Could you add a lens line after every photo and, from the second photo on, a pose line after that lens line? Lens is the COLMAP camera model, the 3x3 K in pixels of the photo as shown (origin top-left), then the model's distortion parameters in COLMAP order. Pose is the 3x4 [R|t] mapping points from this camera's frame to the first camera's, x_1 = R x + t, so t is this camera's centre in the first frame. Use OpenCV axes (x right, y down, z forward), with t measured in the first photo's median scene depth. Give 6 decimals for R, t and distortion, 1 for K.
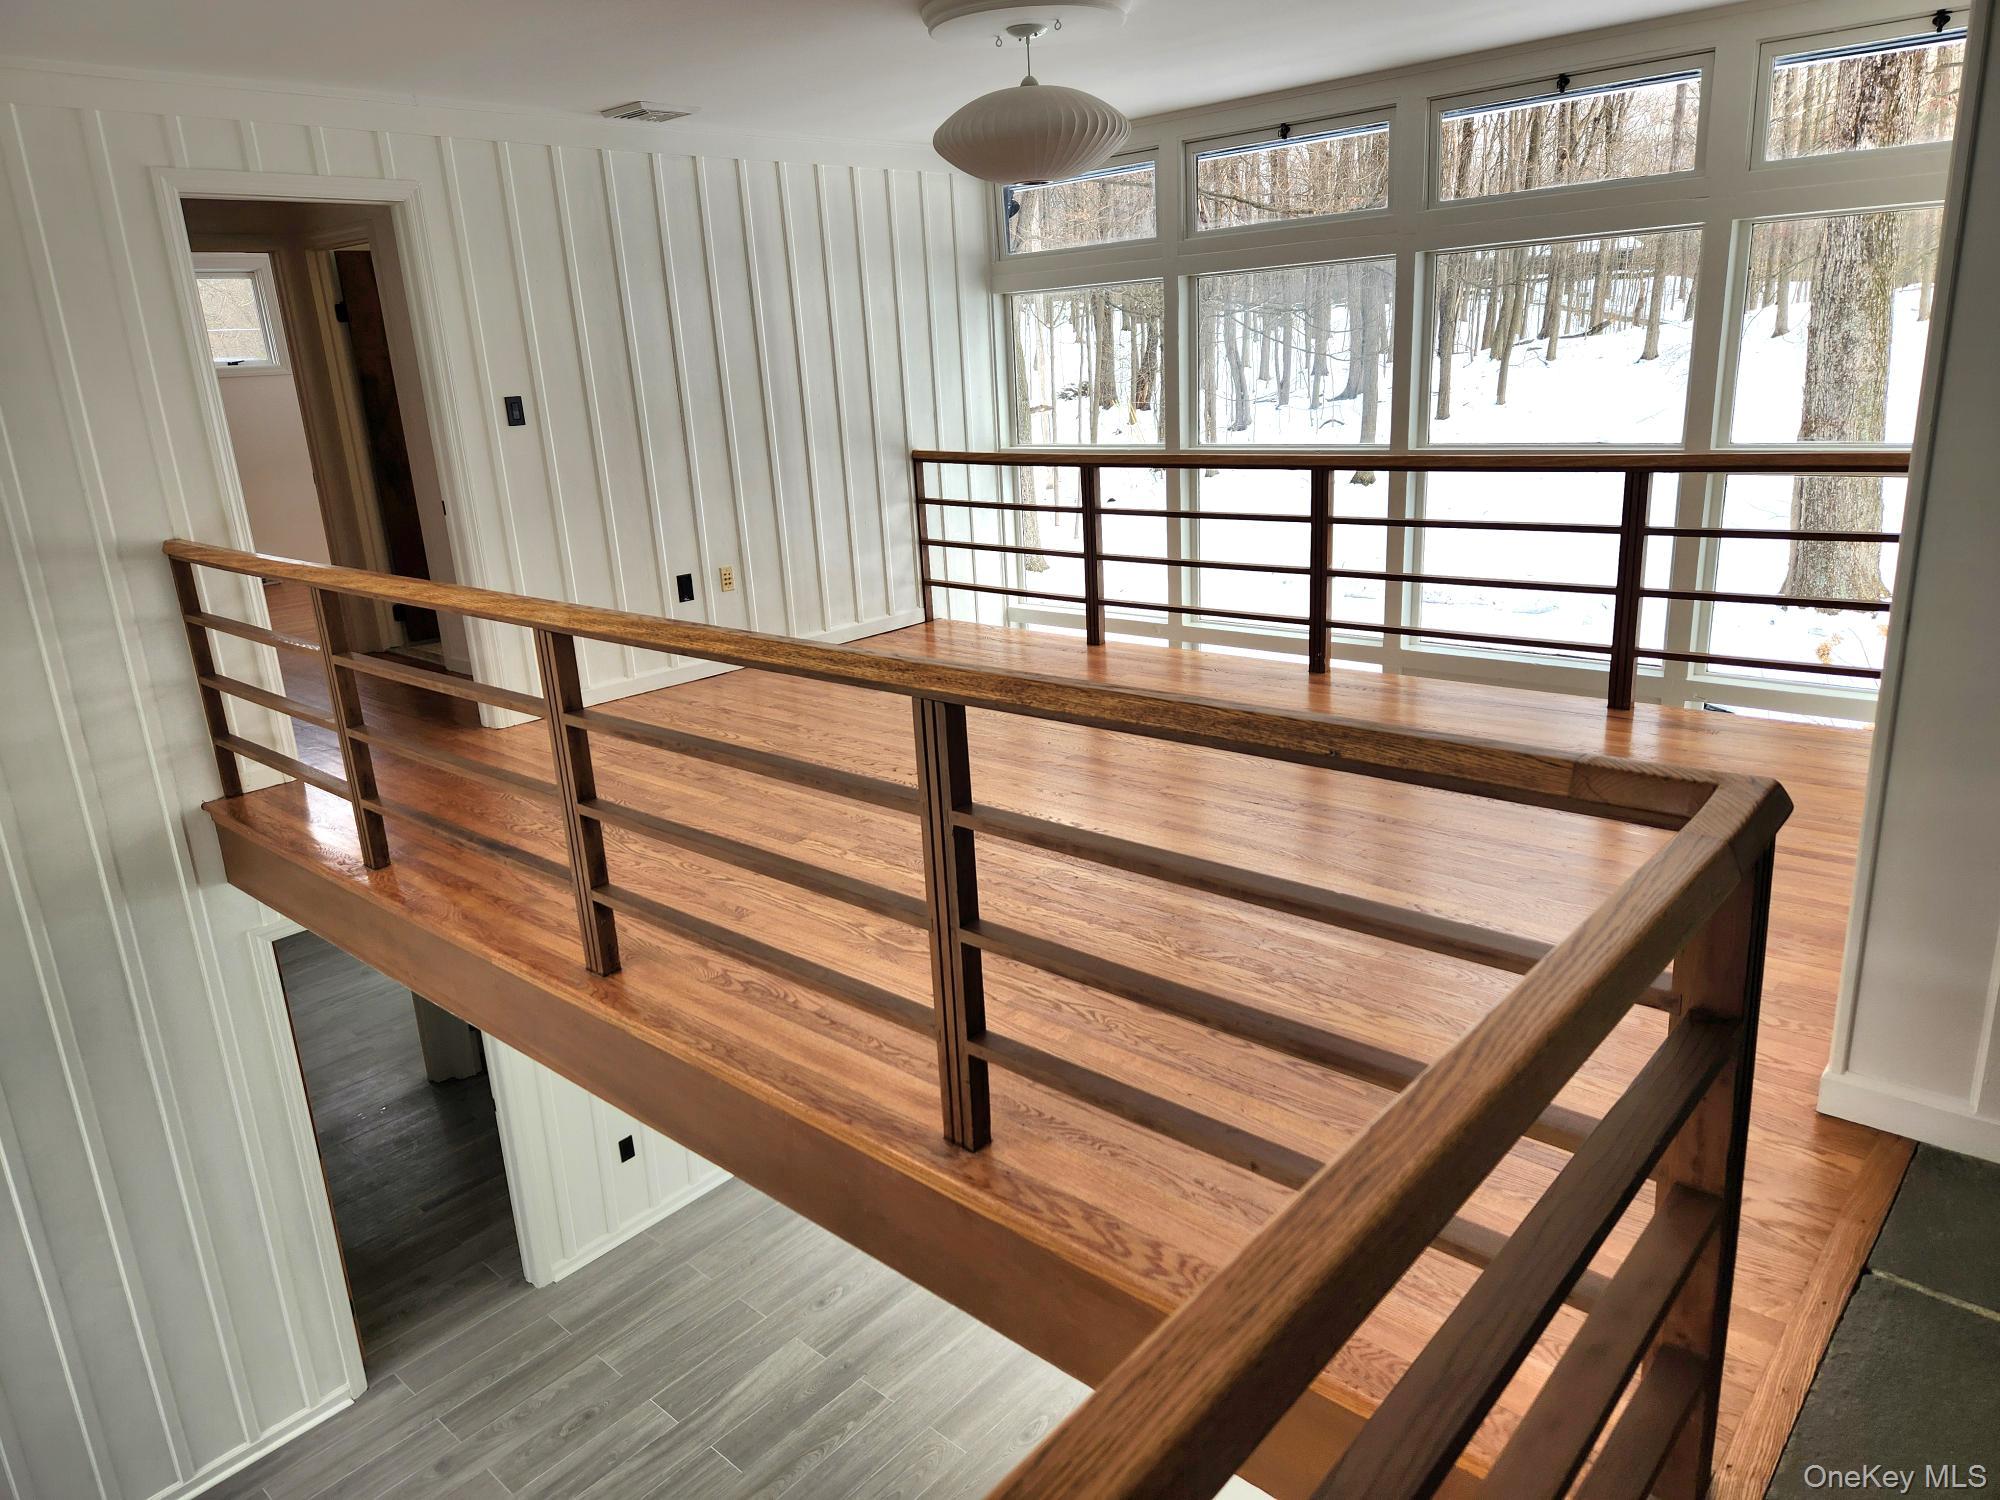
lens RADIAL K [[1321.6, 0, 994.2], [0, 1321.6, 750.7], [0, 0, 1]] dist [0.027365, -0.002220]
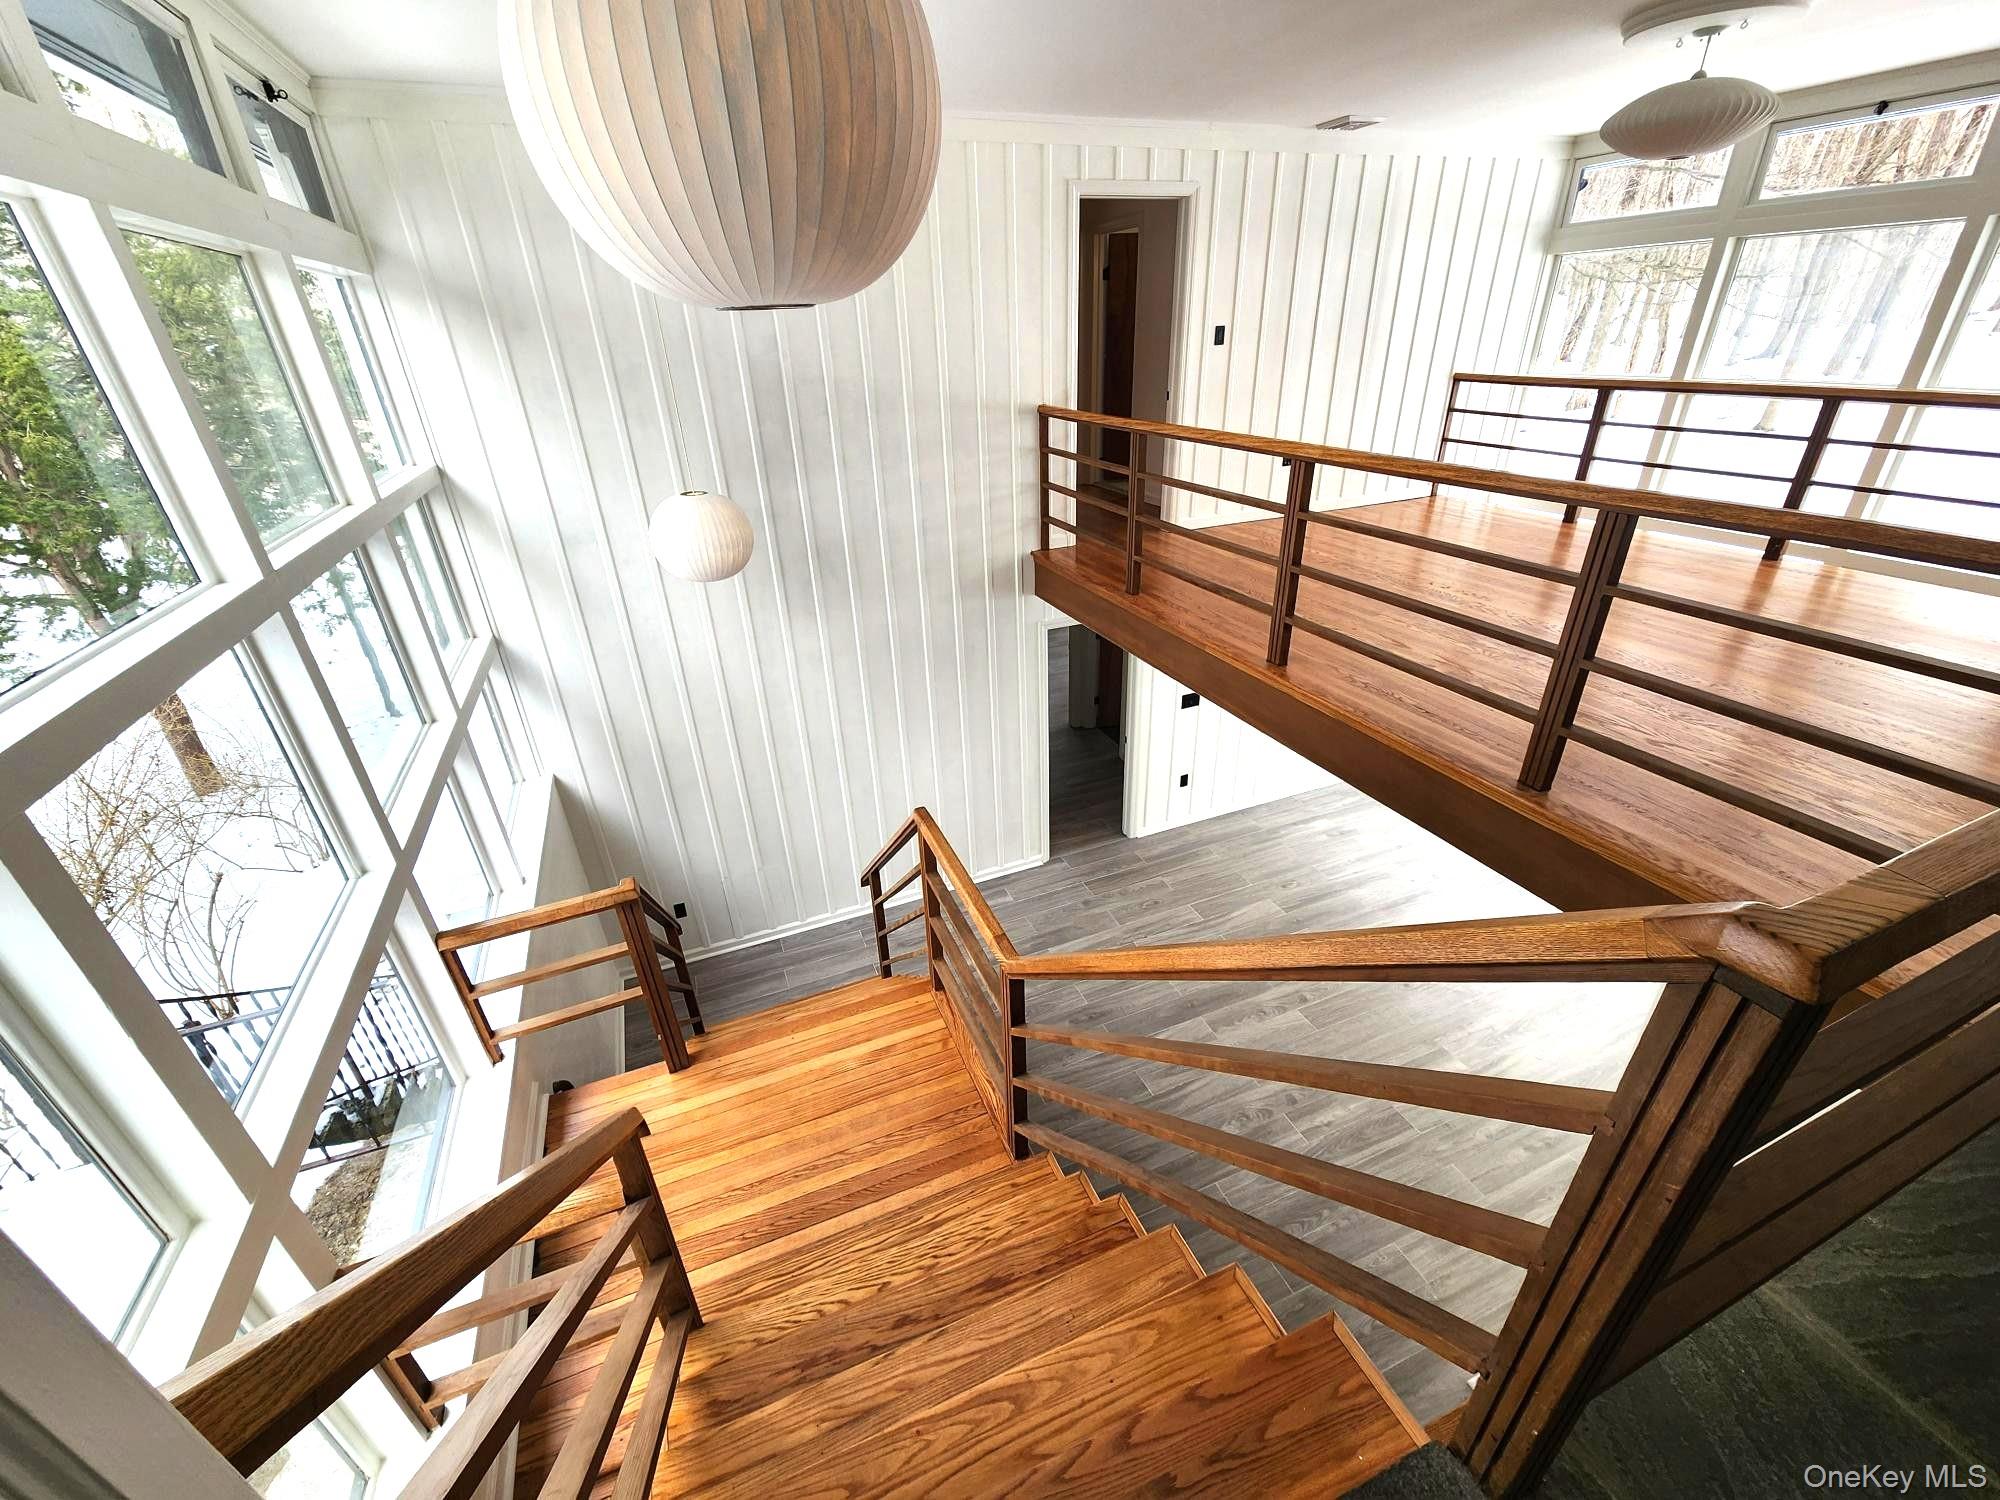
lens RADIAL K [[812.4, 0, 997.6], [0, 812.4, 752.7], [0, 0, 1]] dist [-0.000841, 0.001104]
pose [[0.903953, 0.216170, -0.368970, -0.123421], [-0.134393, 0.962714, 0.234775, 0.045344], [0.405965, -0.162638, 0.899301, -0.106334]]
